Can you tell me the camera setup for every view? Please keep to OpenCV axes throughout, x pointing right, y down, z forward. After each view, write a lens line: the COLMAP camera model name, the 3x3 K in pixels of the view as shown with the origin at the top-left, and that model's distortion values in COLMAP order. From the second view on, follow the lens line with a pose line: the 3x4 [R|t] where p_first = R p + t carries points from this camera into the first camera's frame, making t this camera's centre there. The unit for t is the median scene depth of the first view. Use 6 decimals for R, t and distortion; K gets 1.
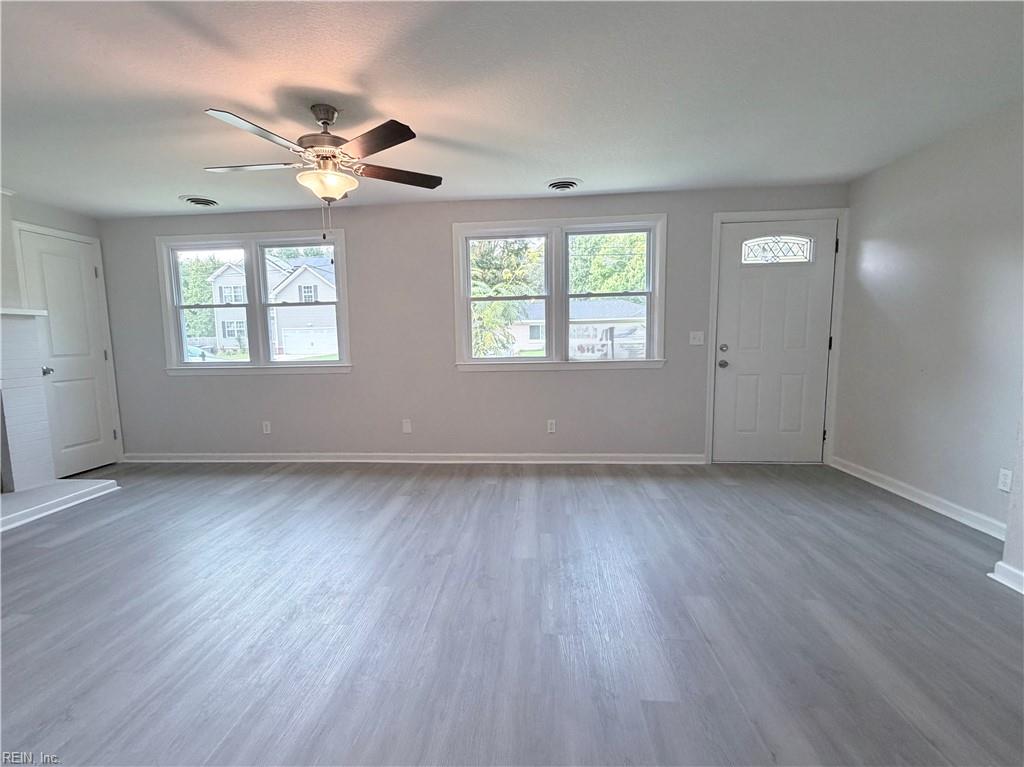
lens RADIAL K [[423.3, 0, 512.0], [0, 423.3, 383.5], [0, 0, 1]] dist [0.001397, -0.000121]
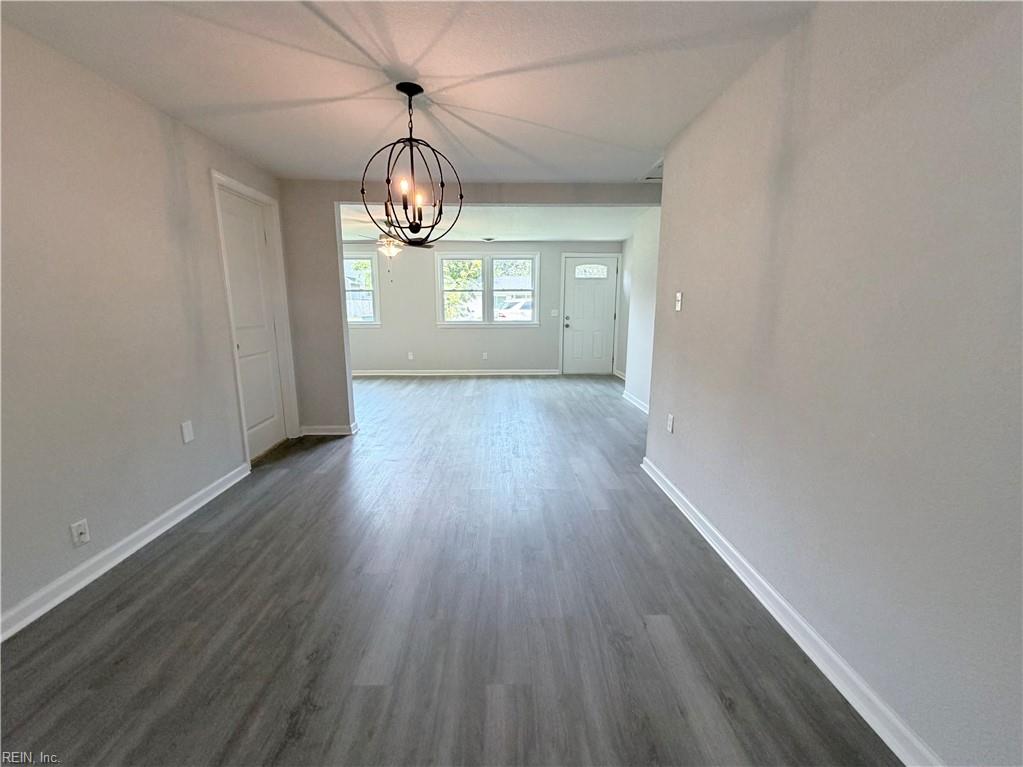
lens RADIAL K [[422.9, 0, 511.5], [0, 422.9, 383.5], [0, 0, 1]] dist [0.001397, -0.000121]
pose [[0.996282, 0.003171, 0.086099, 0.048948], [-0.009996, 0.996828, 0.078959, 0.074872], [-0.085575, -0.079526, 0.993153, -1.052467]]
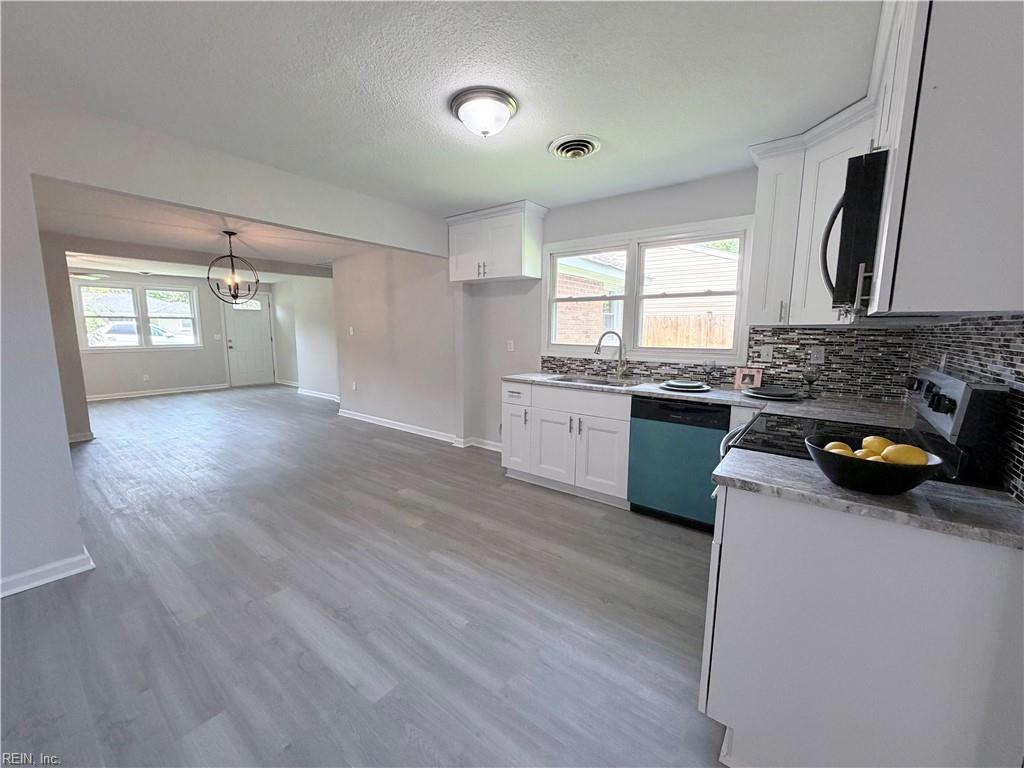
lens RADIAL K [[410.4, 0, 512.0], [0, 410.4, 384.0], [0, 0, 1]] dist [-0.001424, -0.000284]
pose [[0.555255, -0.091086, 0.826677, -0.625007], [0.071807, 0.995523, 0.061459, 0.144718], [-0.828575, 0.025236, 0.559310, -1.785406]]
